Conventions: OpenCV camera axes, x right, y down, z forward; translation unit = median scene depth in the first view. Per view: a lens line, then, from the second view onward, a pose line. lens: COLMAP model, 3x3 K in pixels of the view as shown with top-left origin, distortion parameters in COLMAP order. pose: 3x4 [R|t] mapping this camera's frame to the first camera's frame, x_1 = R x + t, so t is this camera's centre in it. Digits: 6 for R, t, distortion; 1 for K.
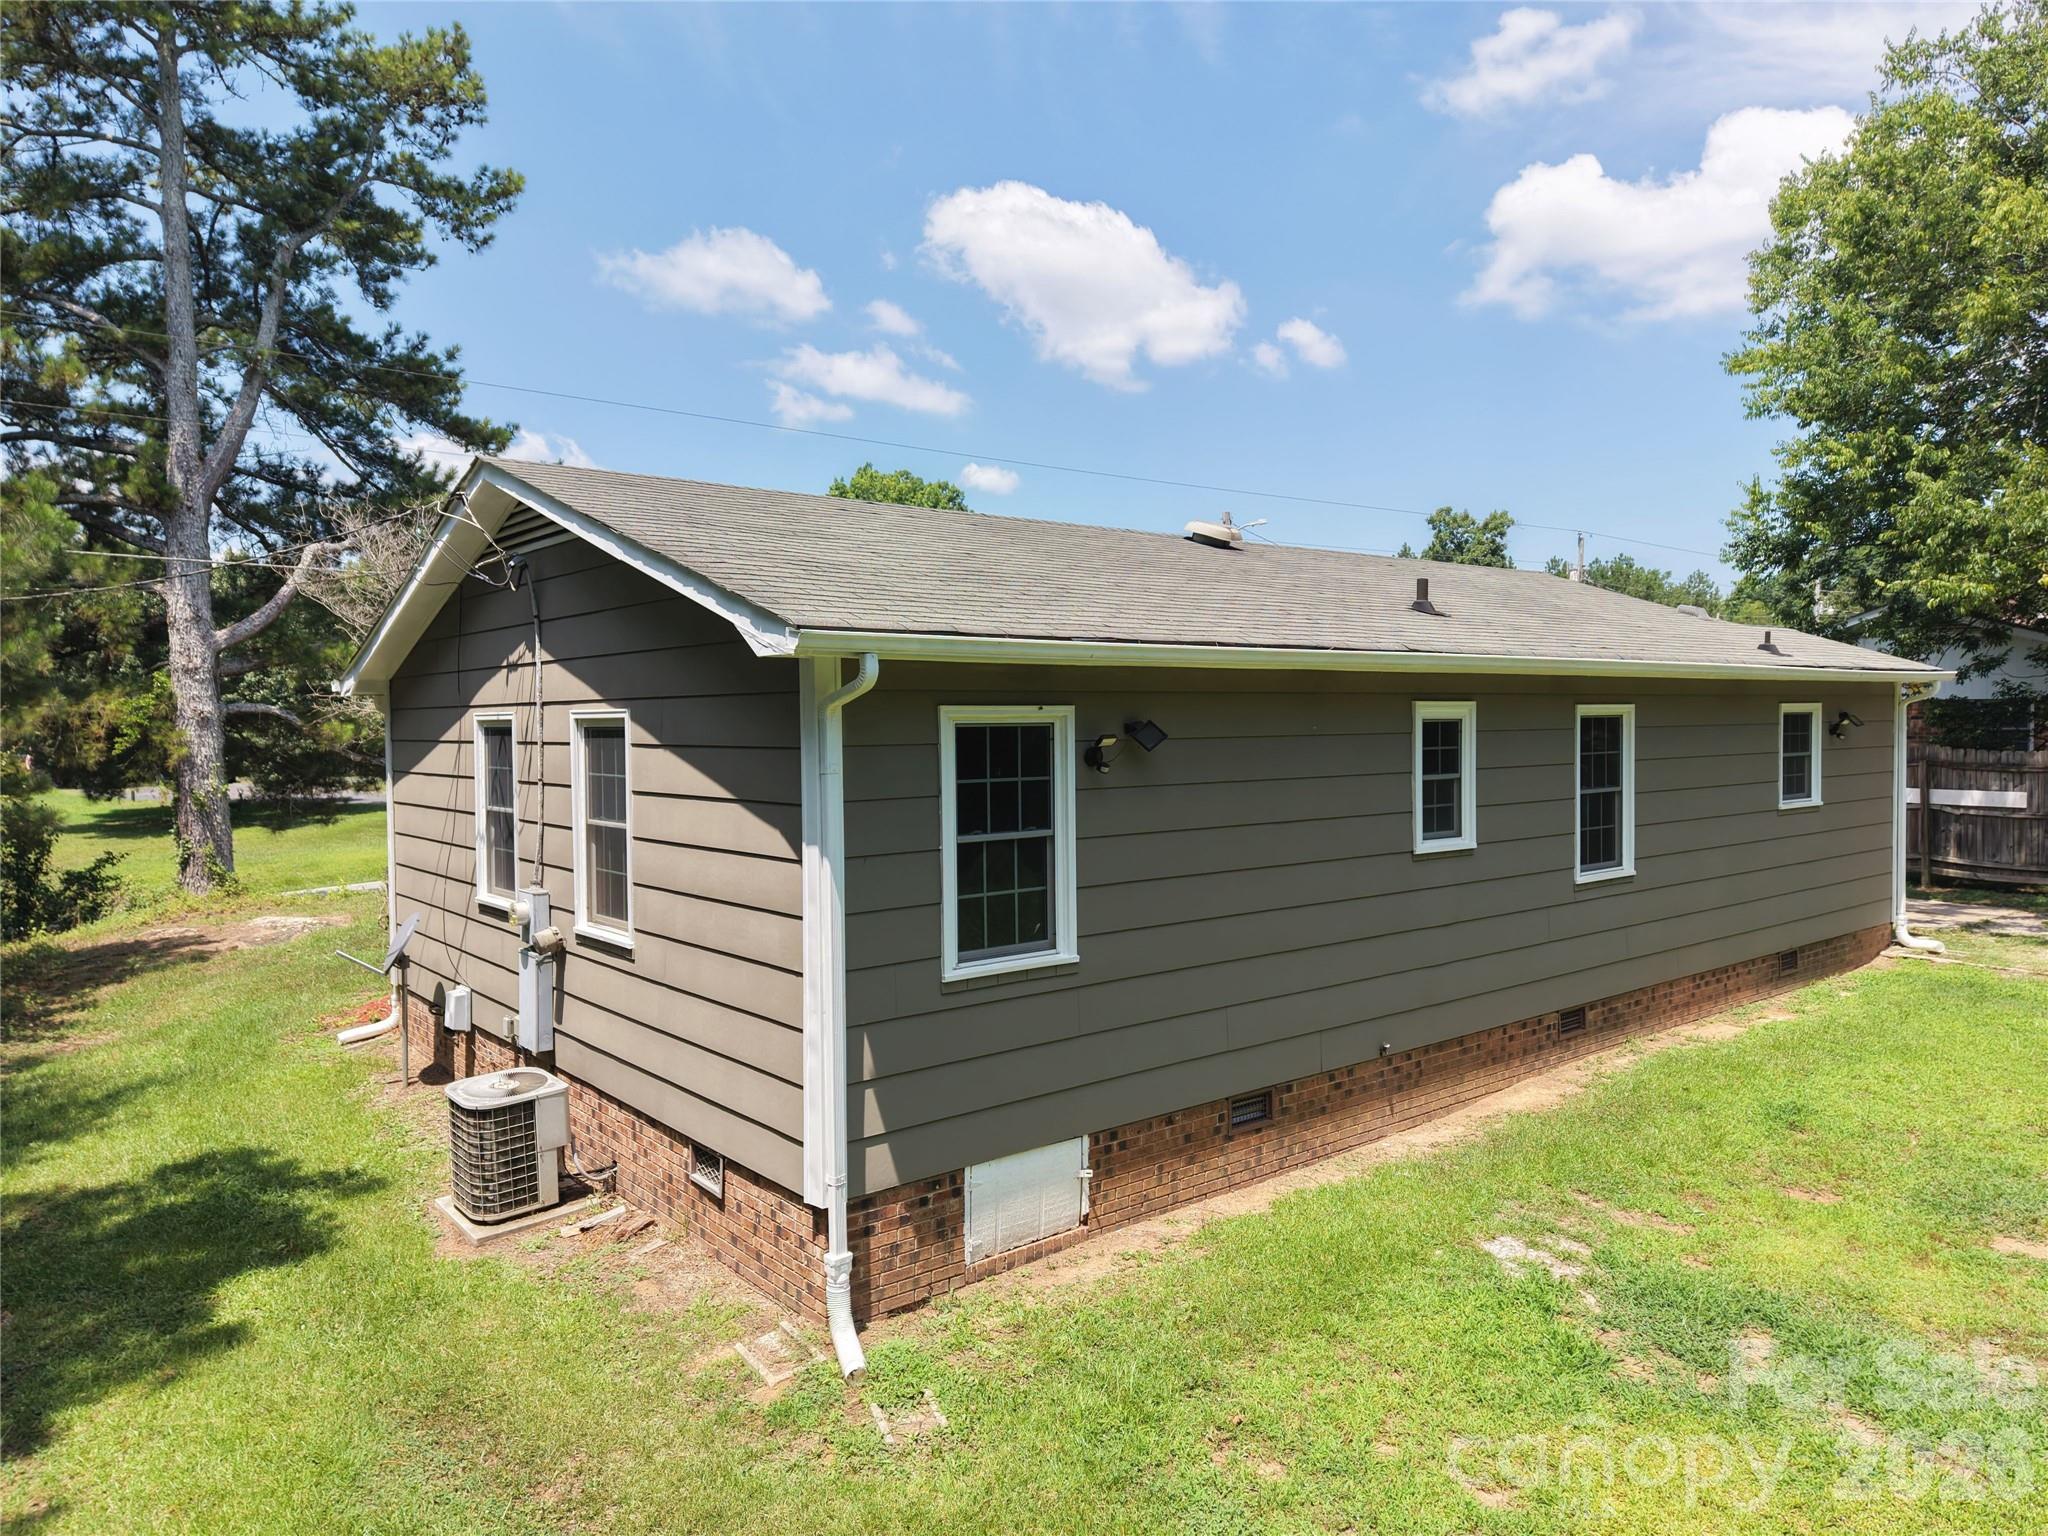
lens RADIAL K [[1360.8, 0, 1024.0], [0, 1360.8, 768.0], [0, 0, 1]] dist [0.030634, -0.024582]
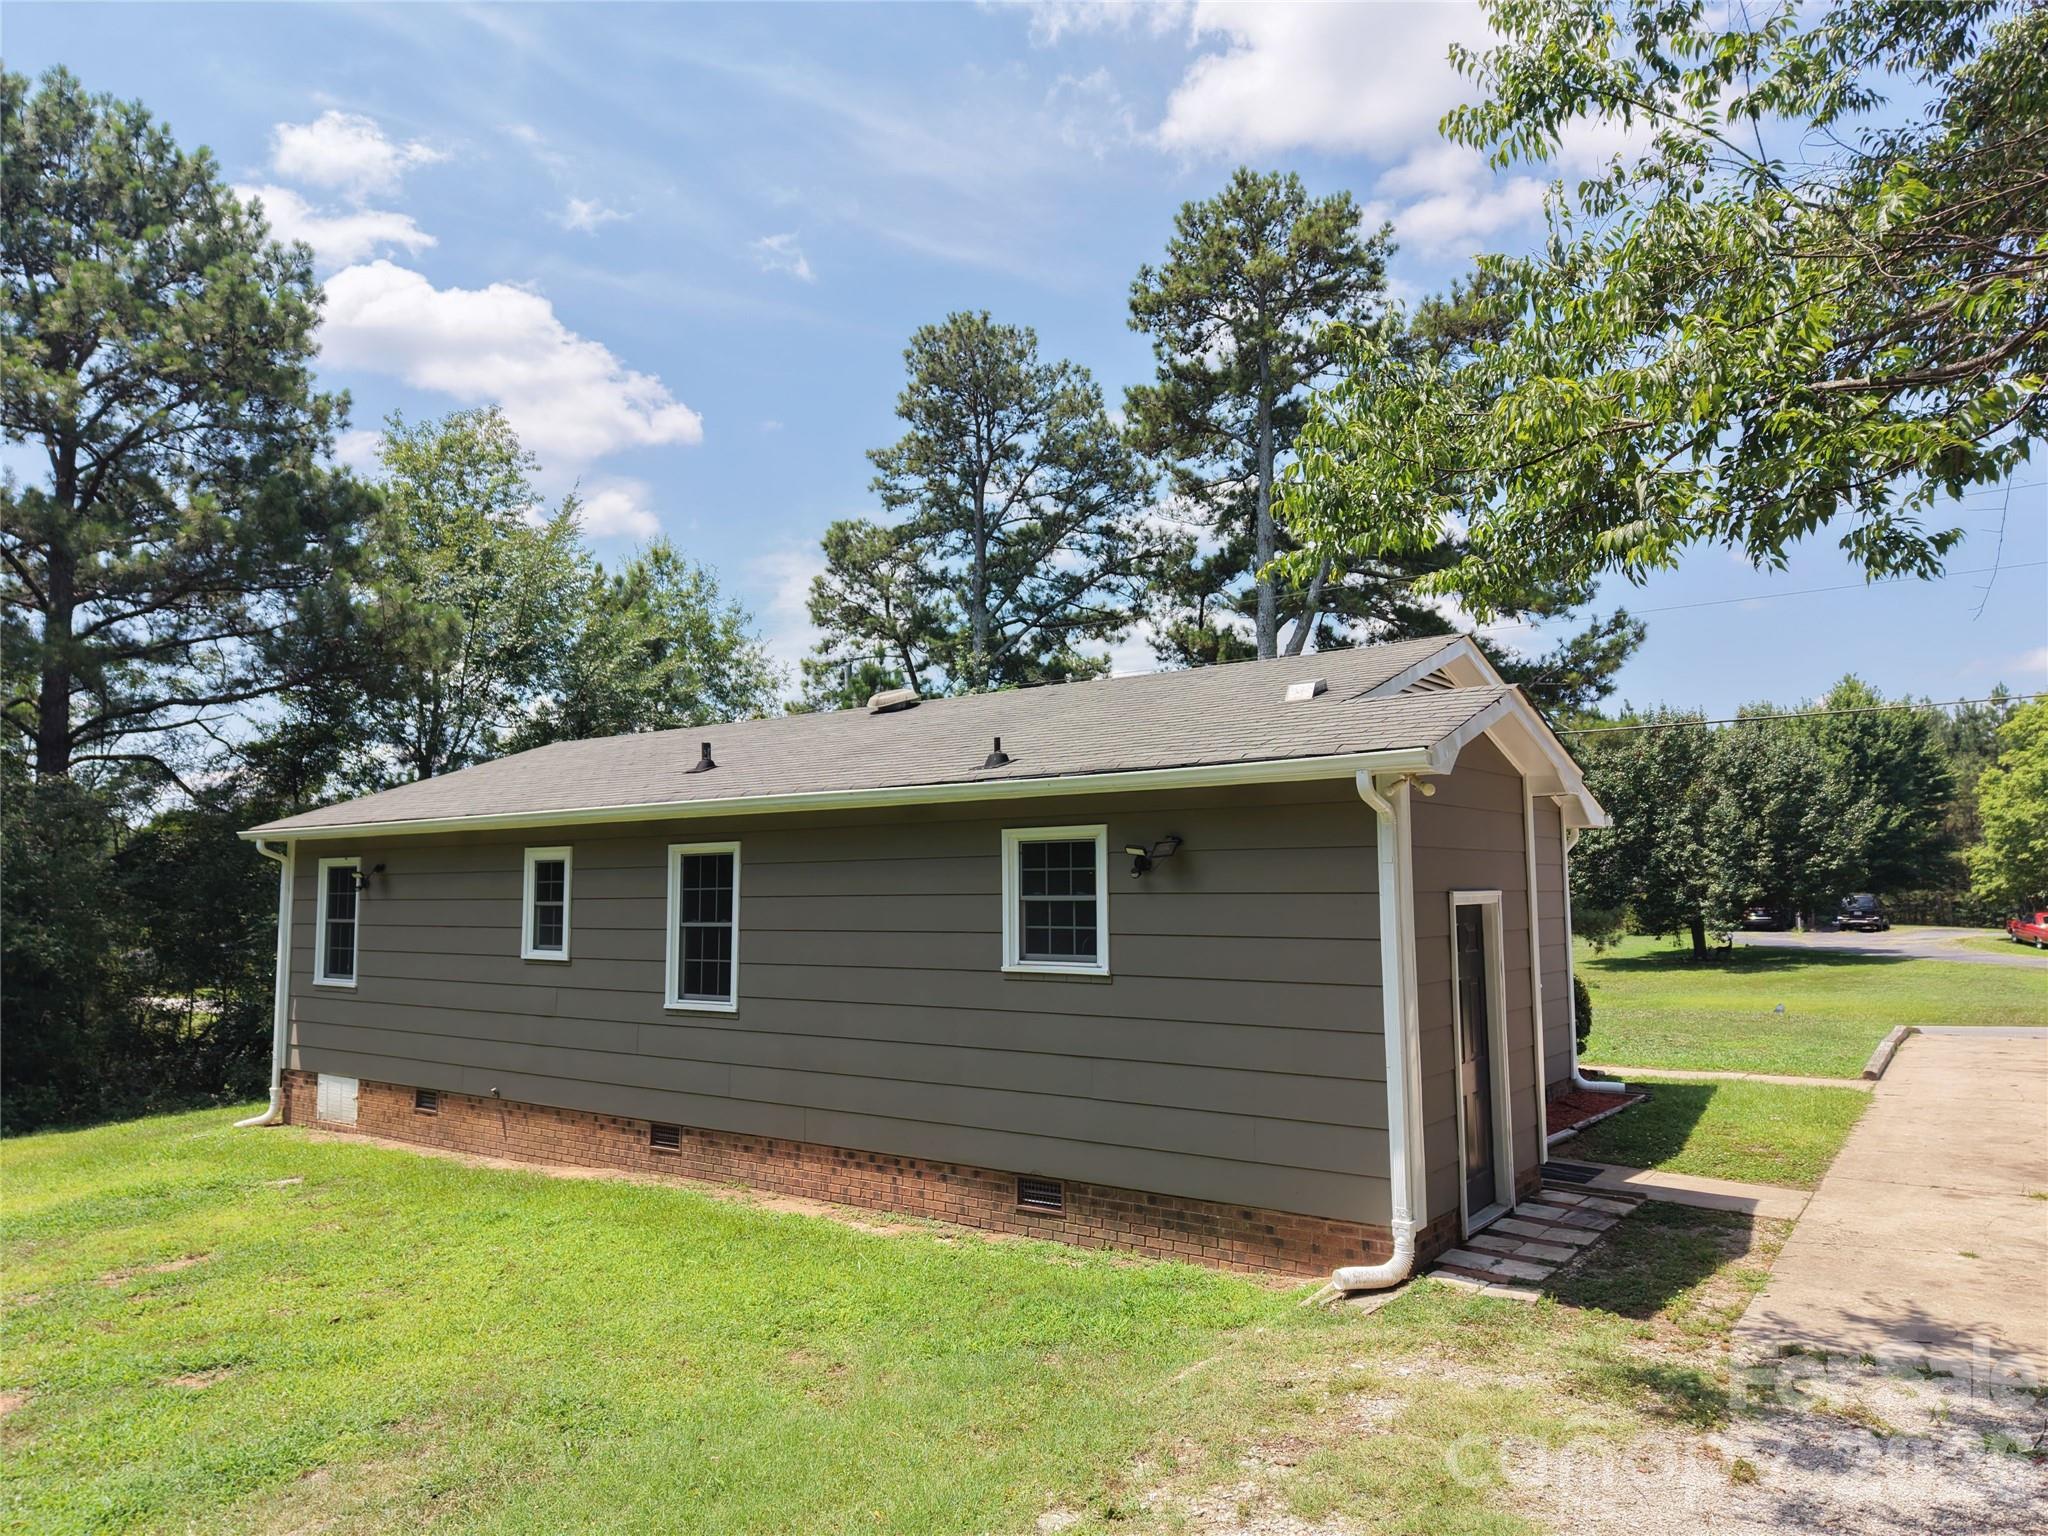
lens RADIAL K [[1360.8, 0, 1024.0], [0, 1360.8, 768.0], [0, 0, 1]] dist [0.030634, -0.024582]
pose [[0.242183, -0.078871, -0.967020, 1.730932], [-0.026325, 0.995789, -0.087810, -0.020718], [0.969873, 0.046723, 0.239087, 1.125366]]
